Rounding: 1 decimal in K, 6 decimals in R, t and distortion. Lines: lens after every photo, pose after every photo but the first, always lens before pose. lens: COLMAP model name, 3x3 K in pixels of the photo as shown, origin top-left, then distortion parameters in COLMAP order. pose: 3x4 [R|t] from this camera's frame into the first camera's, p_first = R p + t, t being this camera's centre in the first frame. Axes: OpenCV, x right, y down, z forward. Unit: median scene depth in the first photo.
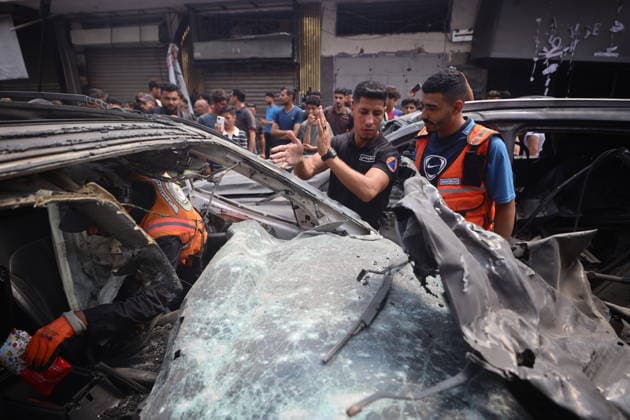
lens RADIAL K [[361.9, 0, 315.0], [0, 361.9, 210.0], [0, 0, 1]] dist [-0.027845, 0.018327]
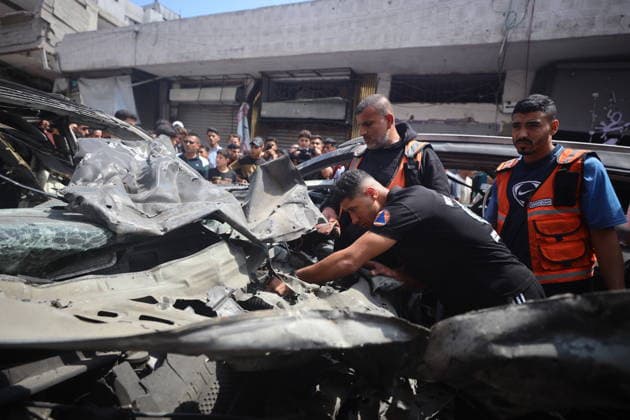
lens RADIAL K [[369.3, 0, 315.0], [0, 369.3, 210.0], [0, 0, 1]] dist [-0.007119, 0.001702]
pose [[0.970066, 0.107869, -0.217569, 0.143103], [-0.145989, 0.974999, -0.167522, 0.045870], [0.194059, 0.194270, 0.961561, -0.032771]]
